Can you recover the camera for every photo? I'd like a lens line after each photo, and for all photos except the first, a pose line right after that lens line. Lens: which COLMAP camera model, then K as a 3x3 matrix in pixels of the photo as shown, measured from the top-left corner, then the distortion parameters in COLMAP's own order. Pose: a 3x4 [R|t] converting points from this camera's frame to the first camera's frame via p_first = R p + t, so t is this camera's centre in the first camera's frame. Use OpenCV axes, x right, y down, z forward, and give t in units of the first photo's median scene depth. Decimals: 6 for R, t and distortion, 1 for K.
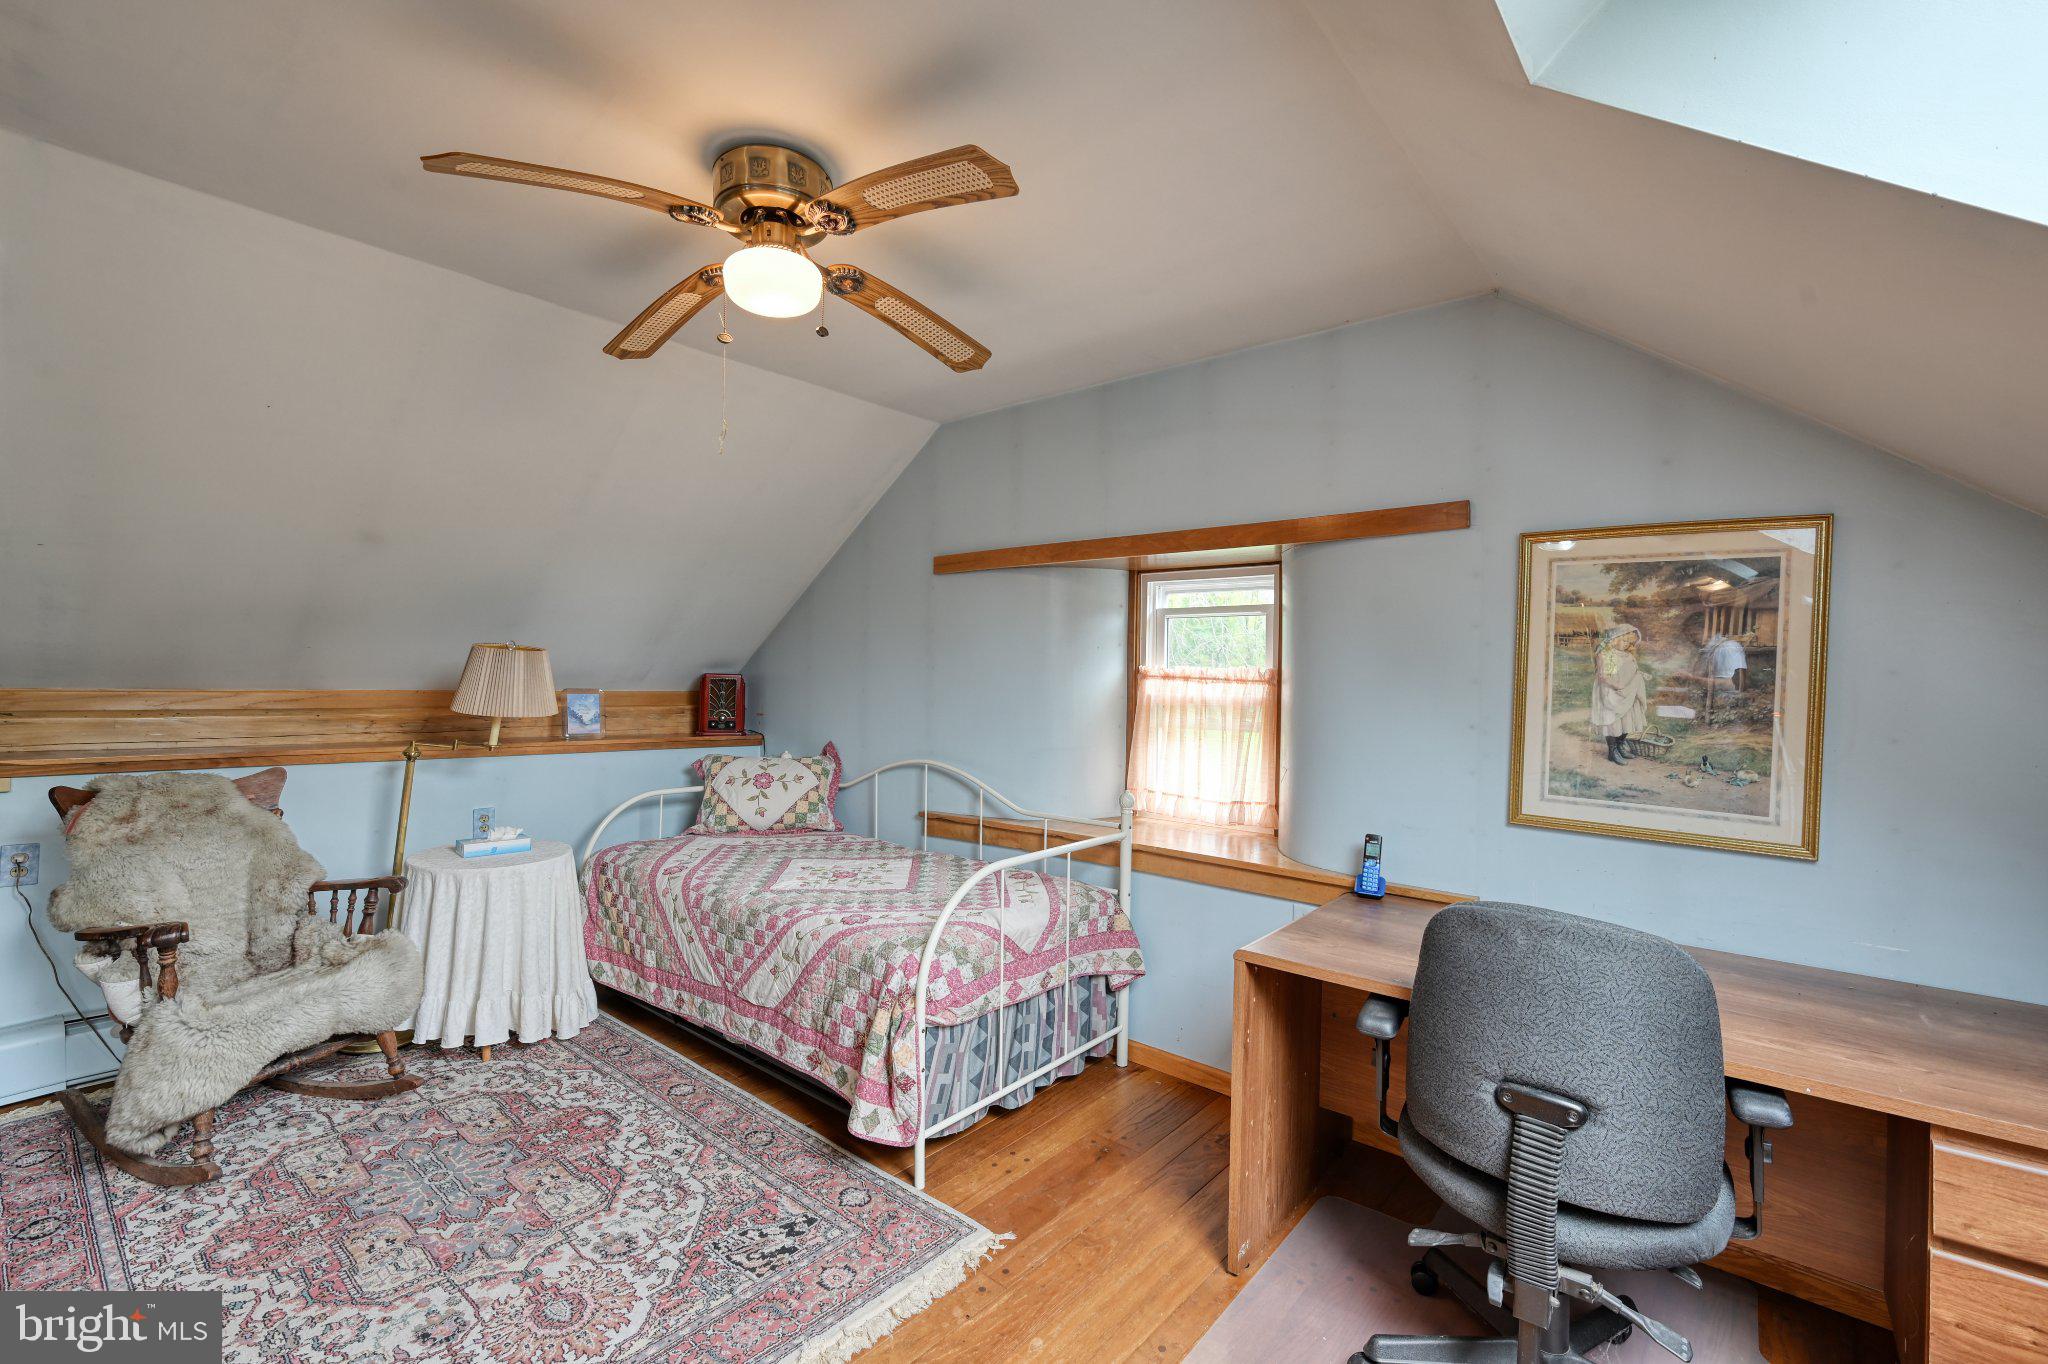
lens RADIAL K [[880.6, 0, 1024.0], [0, 880.6, 682.0], [0, 0, 1]] dist [-0.000024, 0.000429]
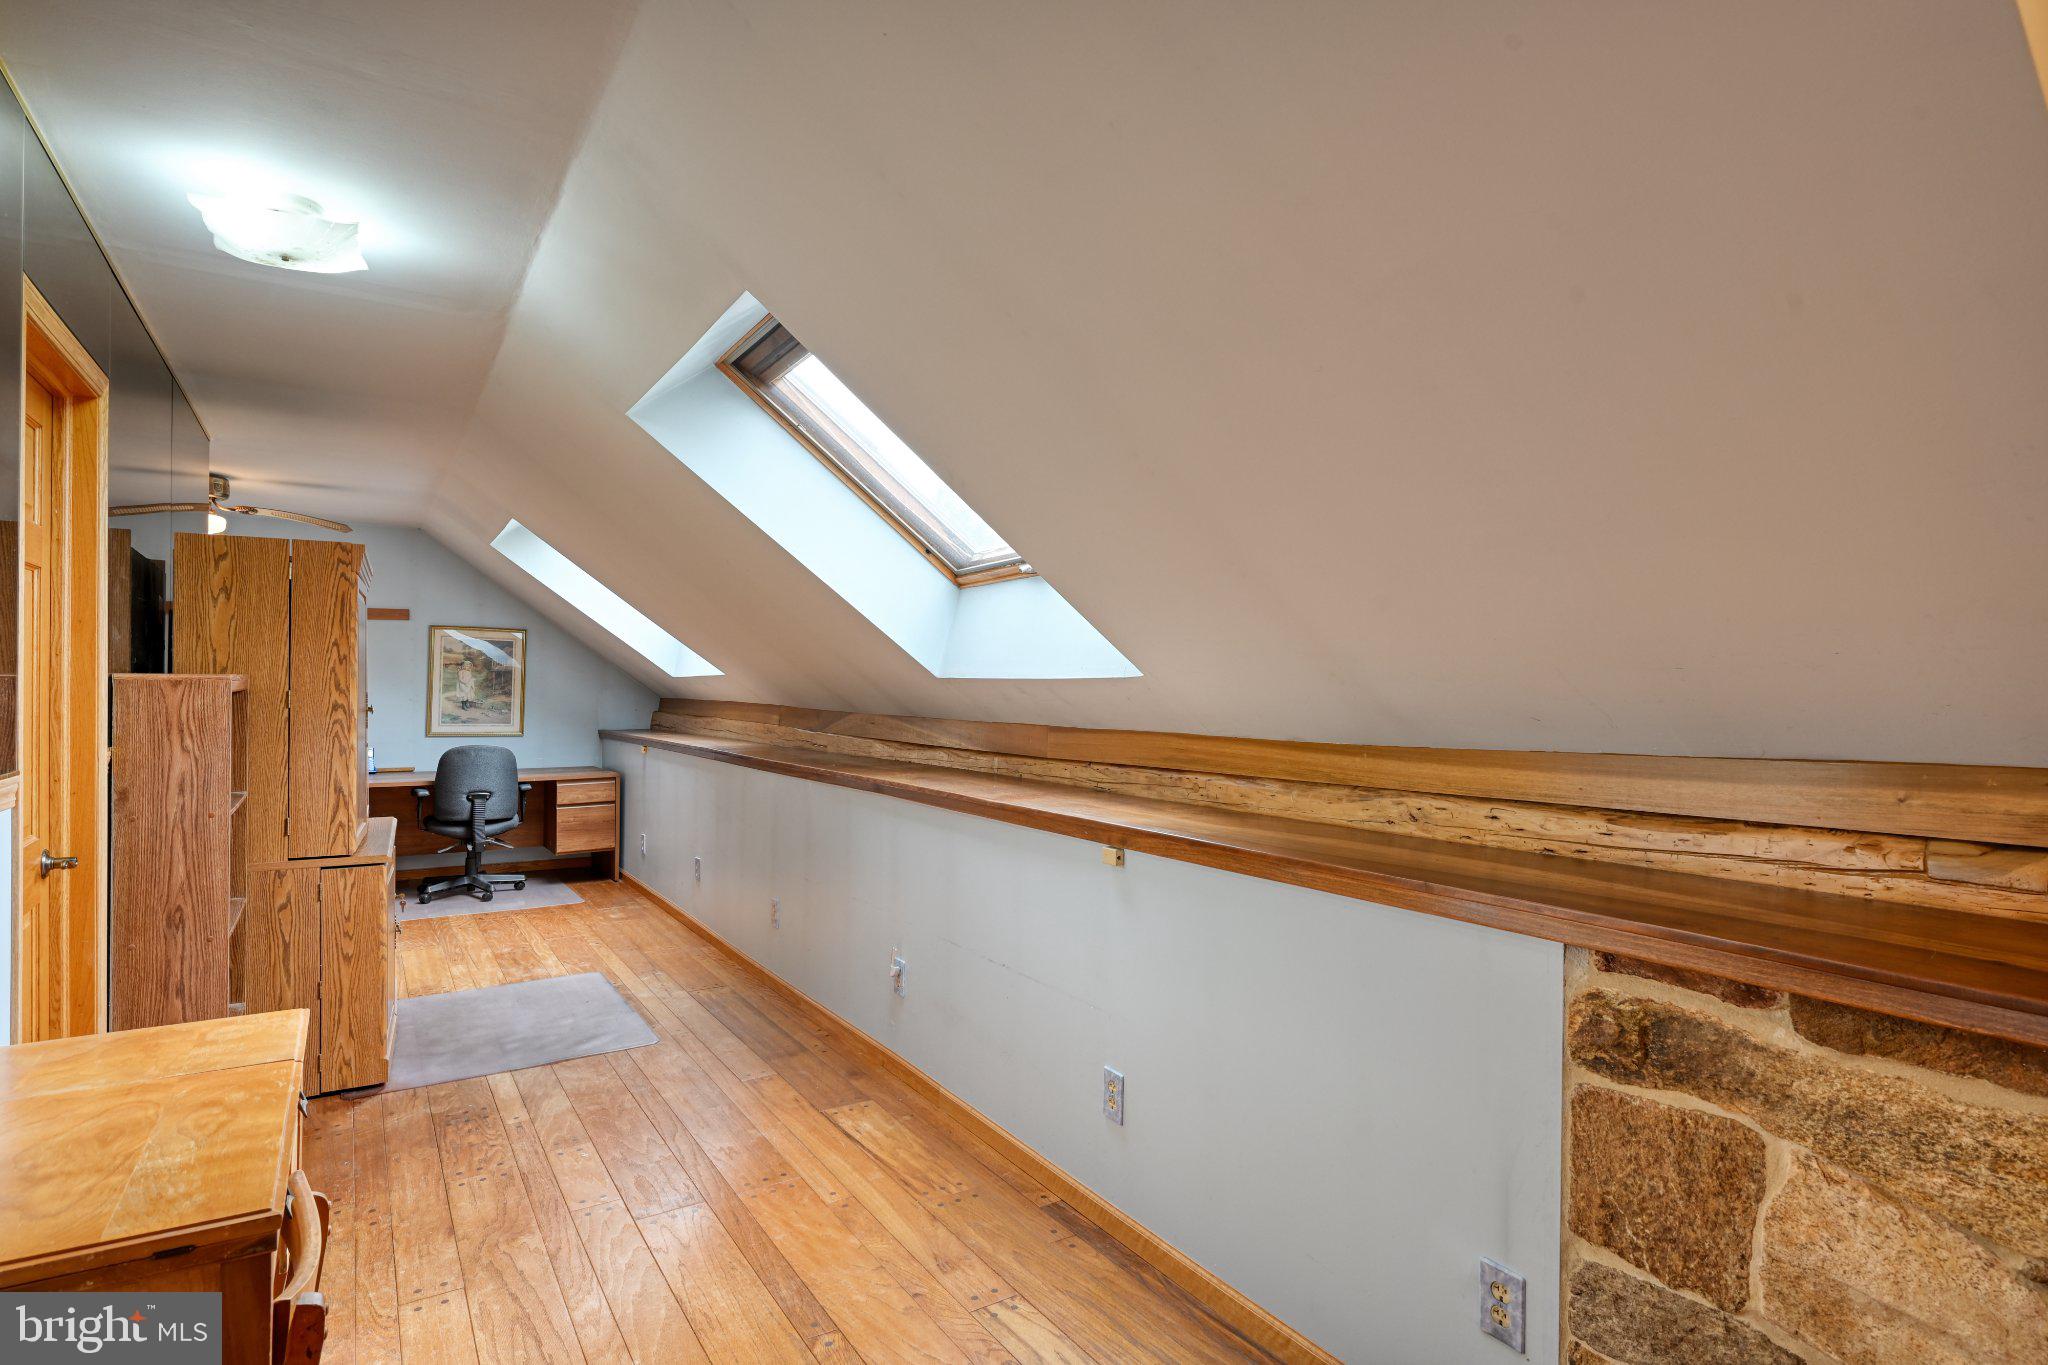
lens RADIAL K [[1051.8, 0, 1024.0], [0, 1051.8, 682.5], [0, 0, 1]] dist [-0.000431, -0.000108]
pose [[0.301264, -0.018725, 0.953357, -1.782027], [0.009459, 0.999817, 0.016648, -0.031014], [-0.953494, 0.004002, 0.301386, -1.533834]]
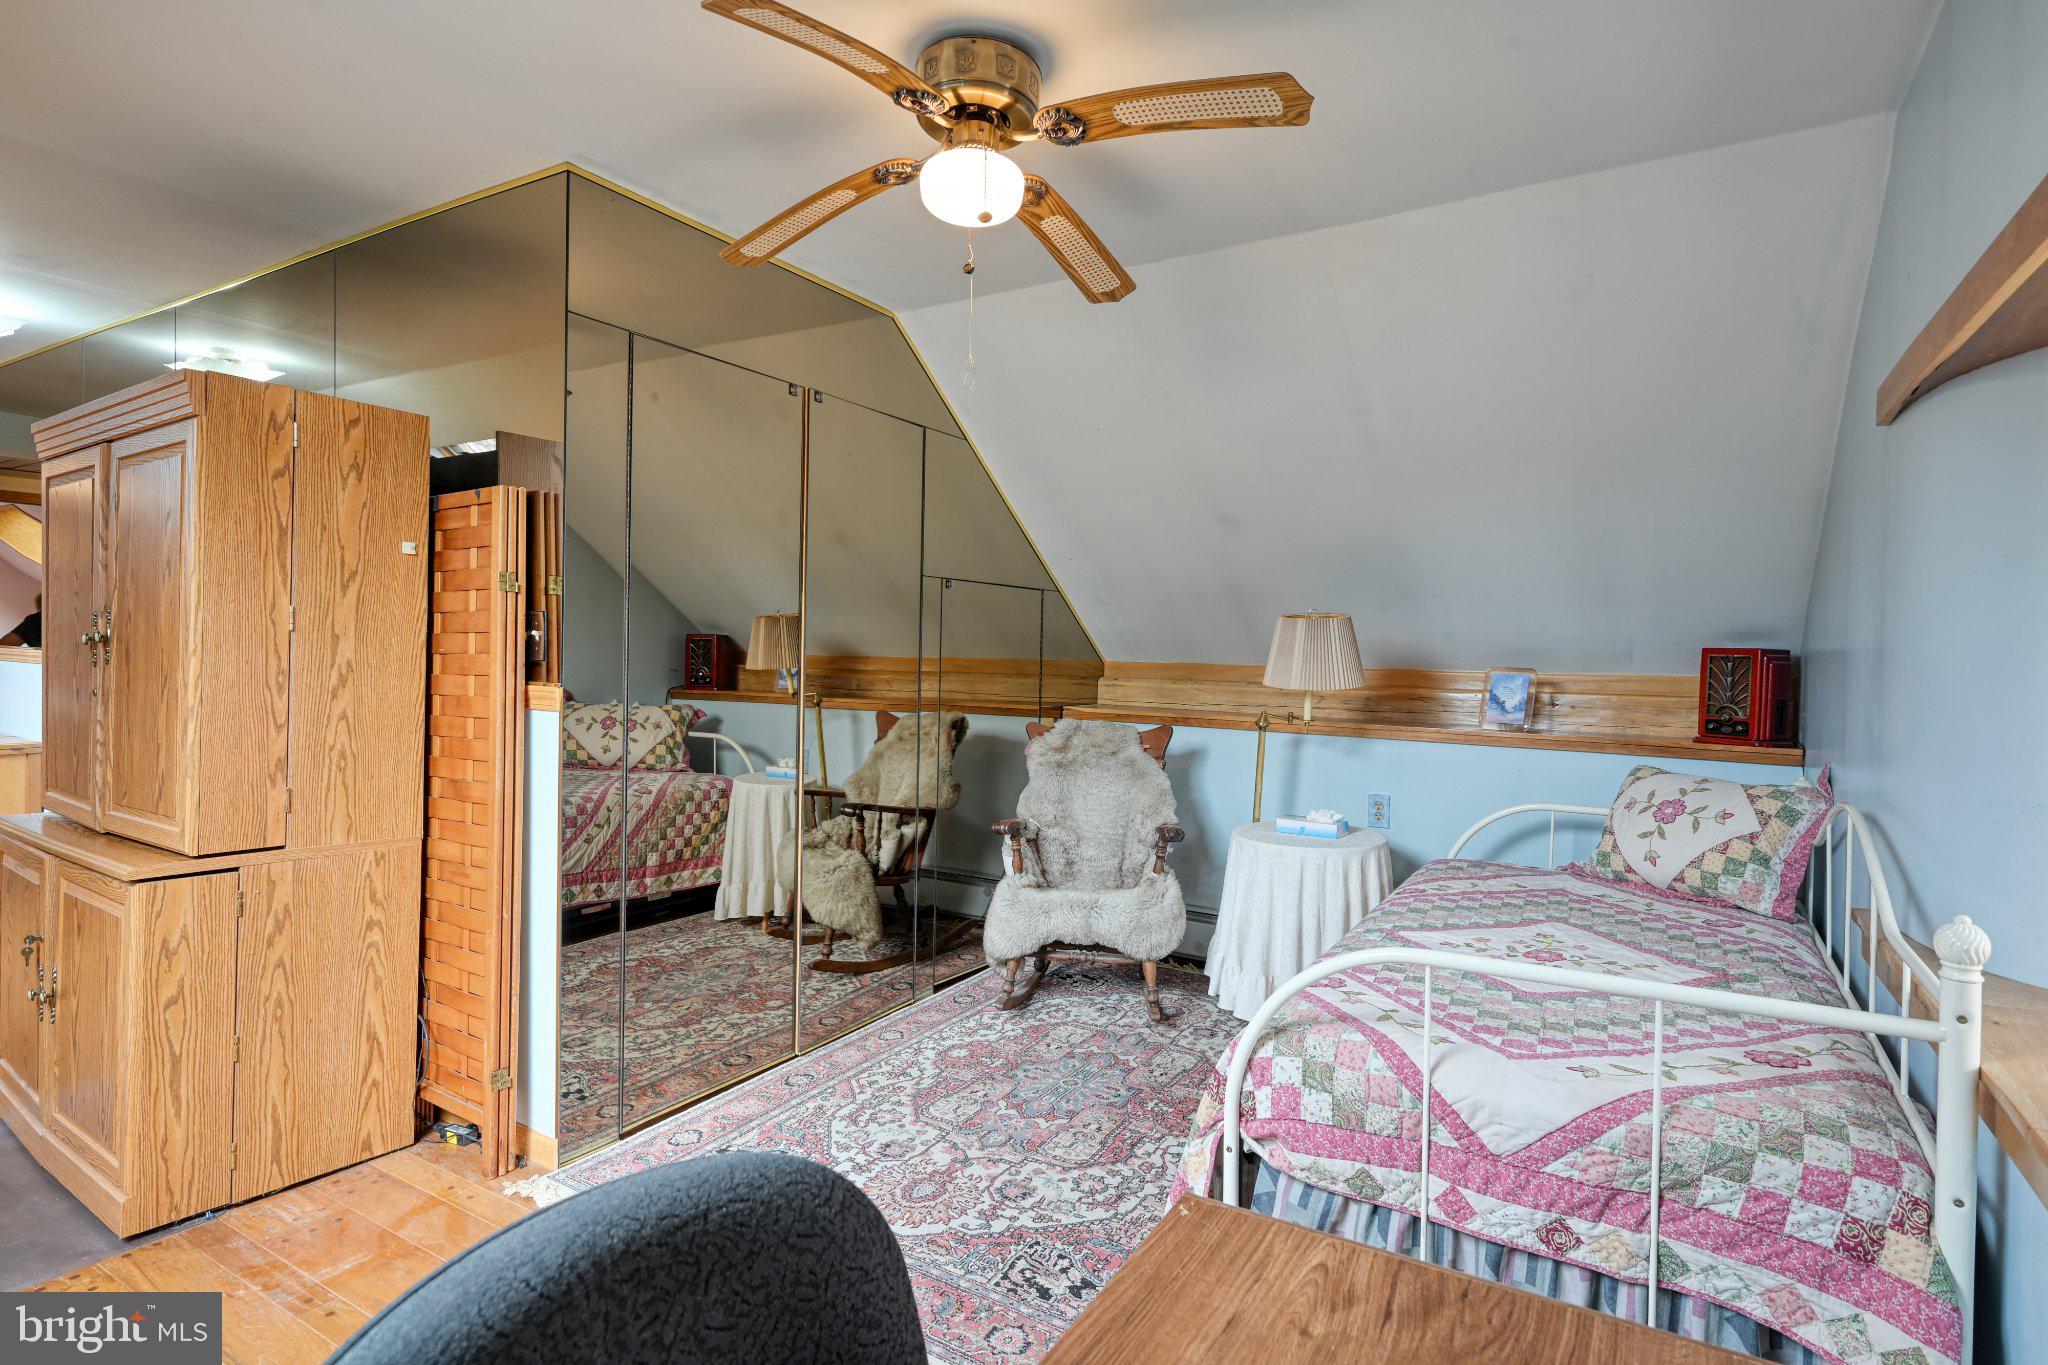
lens RADIAL K [[1051.8, 0, 1024.0], [0, 1051.8, 682.5], [0, 0, 1]] dist [-0.000431, -0.000108]
pose [[0.148817, 0.009482, -0.988819, 0.665074], [-0.020292, 0.999773, 0.006533, 0.041861], [0.988657, 0.019093, 0.148975, 0.741586]]
